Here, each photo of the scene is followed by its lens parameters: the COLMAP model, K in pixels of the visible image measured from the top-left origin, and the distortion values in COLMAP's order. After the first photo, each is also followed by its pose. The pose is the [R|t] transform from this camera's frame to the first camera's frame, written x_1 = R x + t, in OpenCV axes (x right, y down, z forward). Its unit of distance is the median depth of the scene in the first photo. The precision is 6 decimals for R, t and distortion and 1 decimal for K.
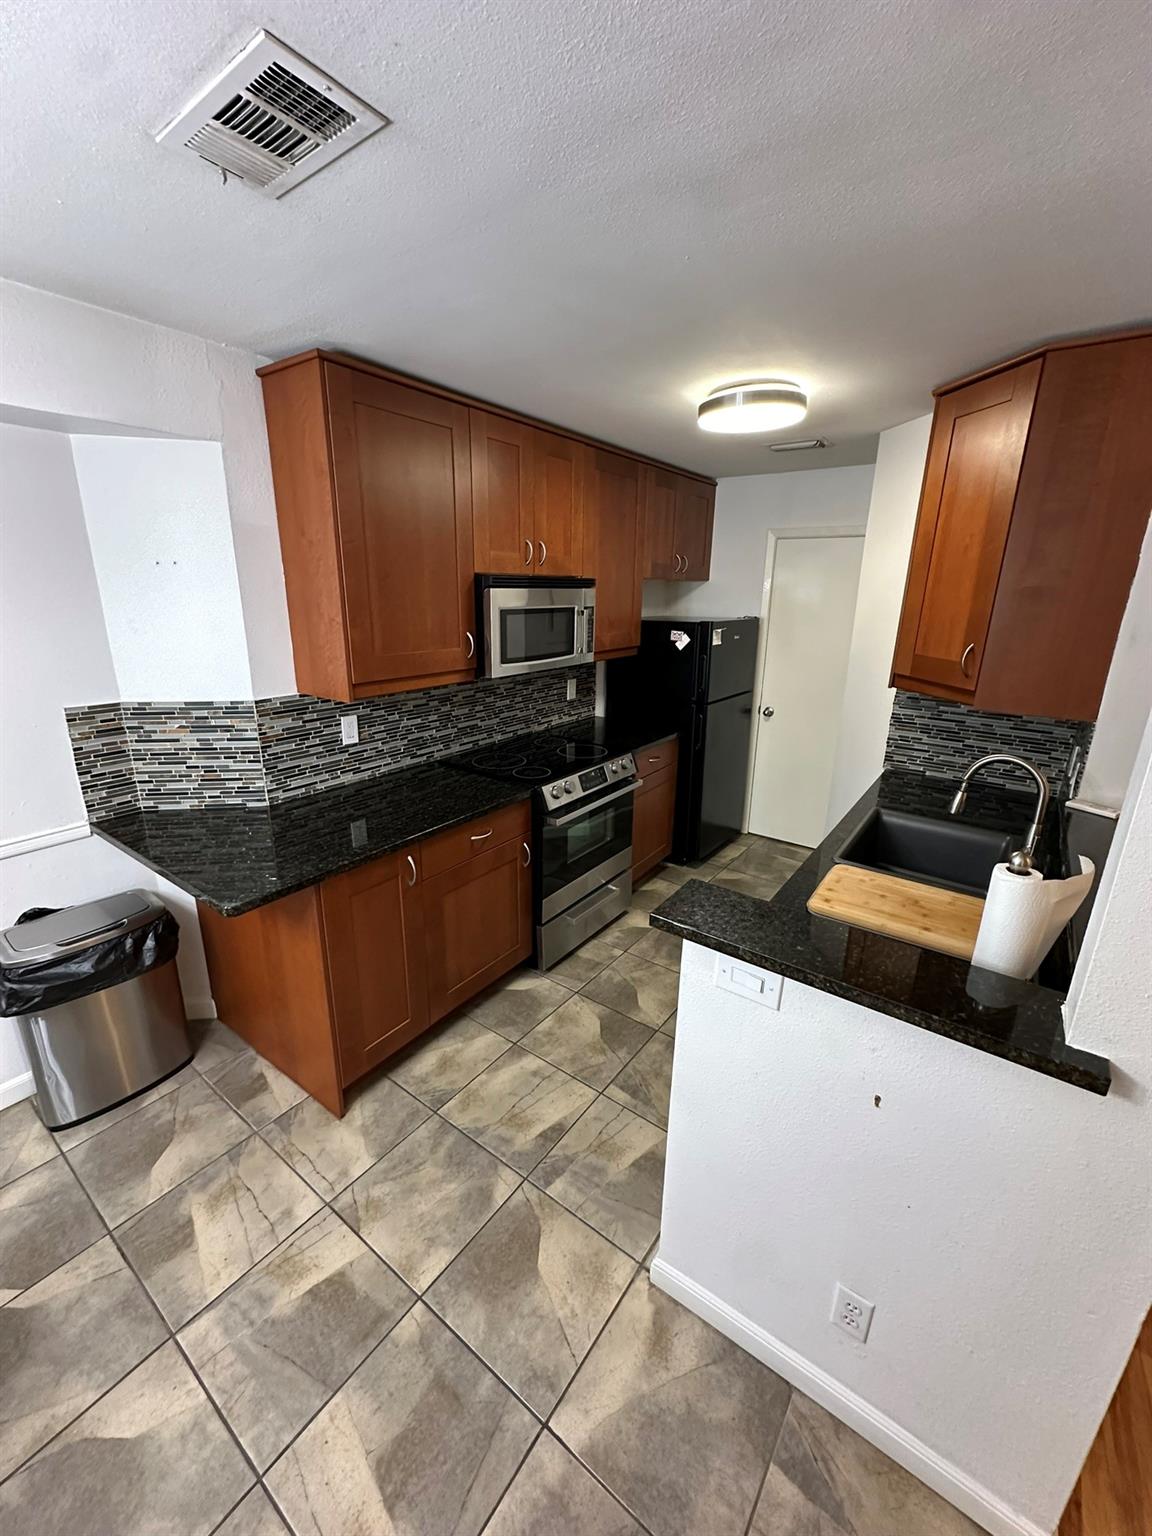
lens RADIAL K [[611.1, 0, 577.2], [0, 611.1, 767.3], [0, 0, 1]] dist [-0.003750, 0.000700]
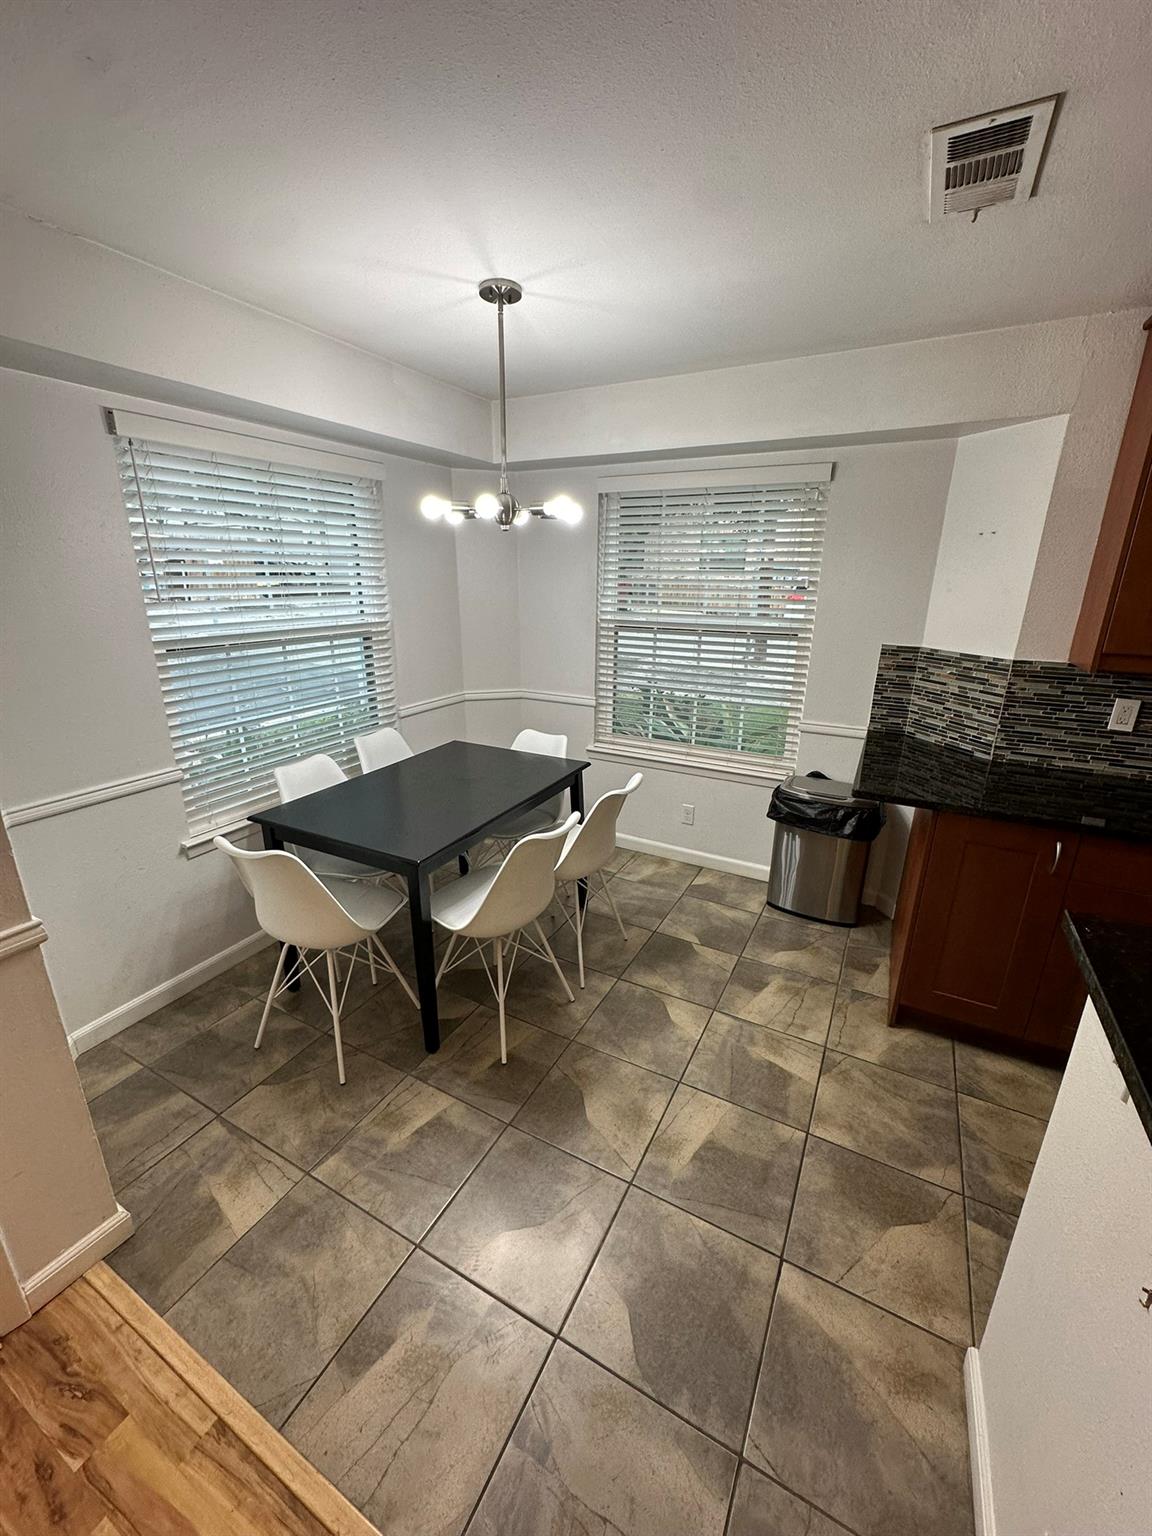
lens RADIAL K [[611.1, 0, 574.5], [0, 611.1, 768.7], [0, 0, 1]] dist [-0.003750, 0.000700]
pose [[0.136681, 0.287332, -0.948029, 0.413595], [-0.288687, 0.927024, 0.239345, 0.031805], [0.947617, 0.240970, 0.209656, 0.092017]]
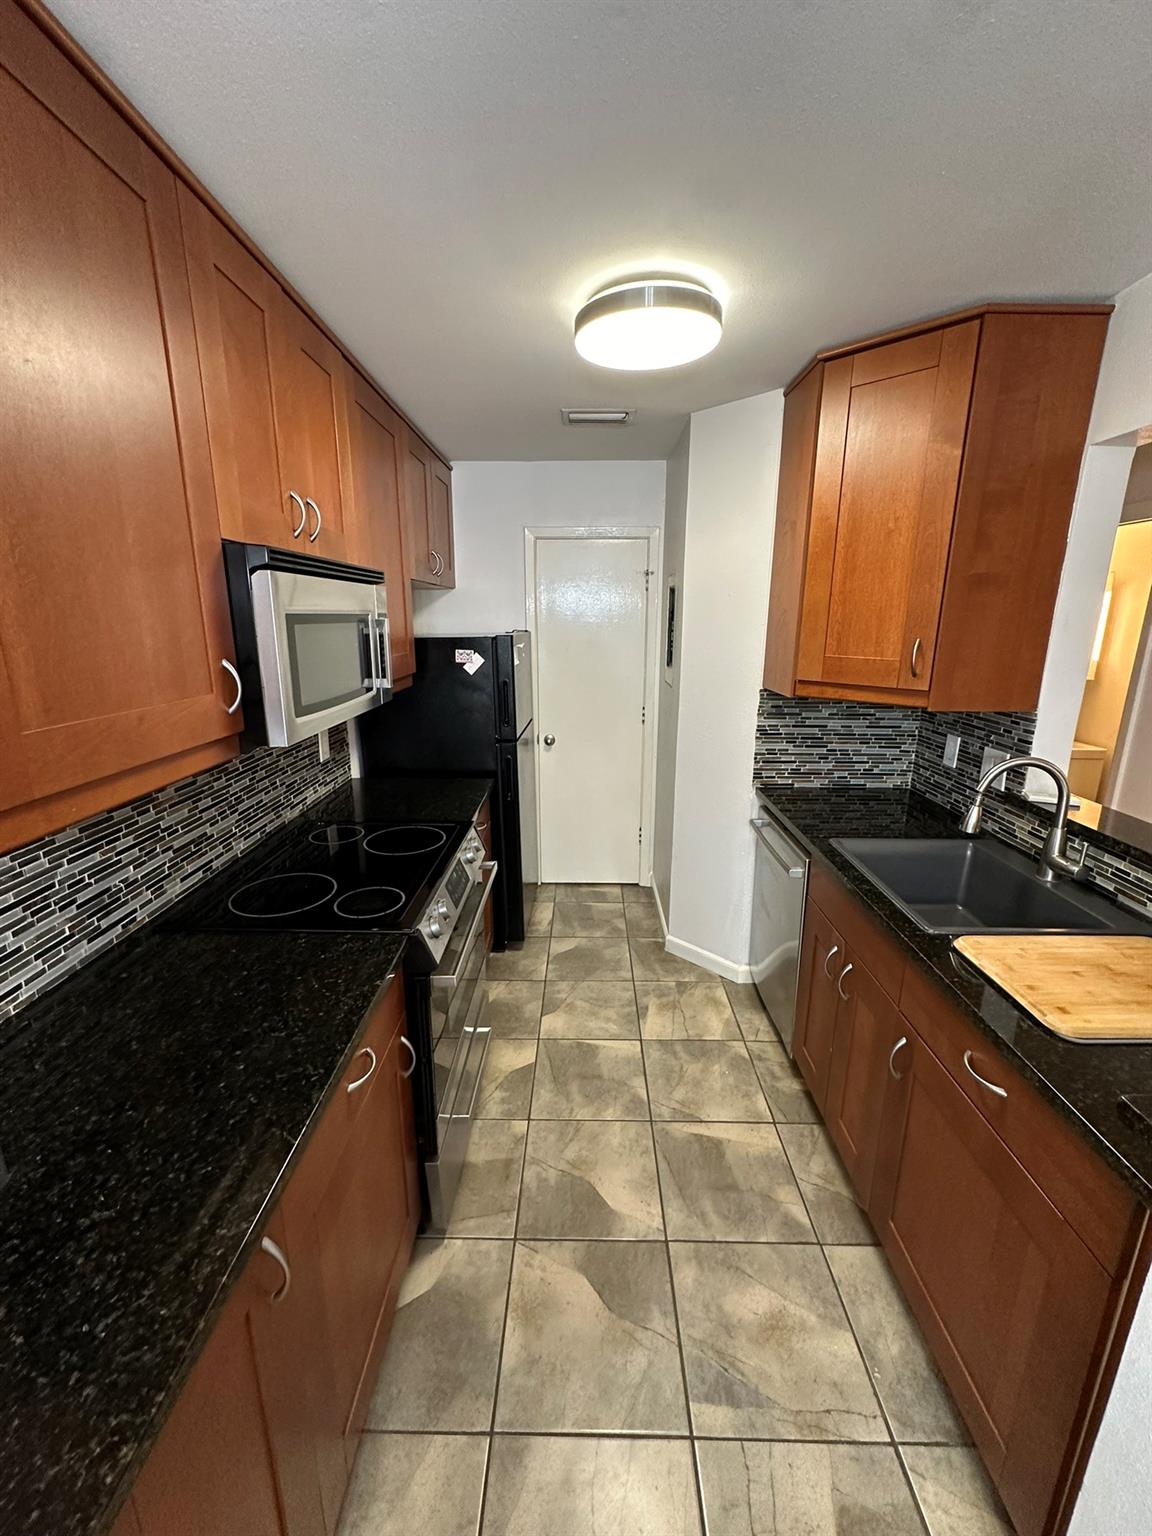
lens RADIAL K [[611.1, 0, 574.9], [0, 611.1, 766.9], [0, 0, 1]] dist [-0.003750, 0.000700]
pose [[0.815615, -0.151074, 0.558524, -0.248419], [0.175086, 0.984496, 0.010616, -0.100193], [-0.551468, 0.089131, 0.829420, 0.481144]]
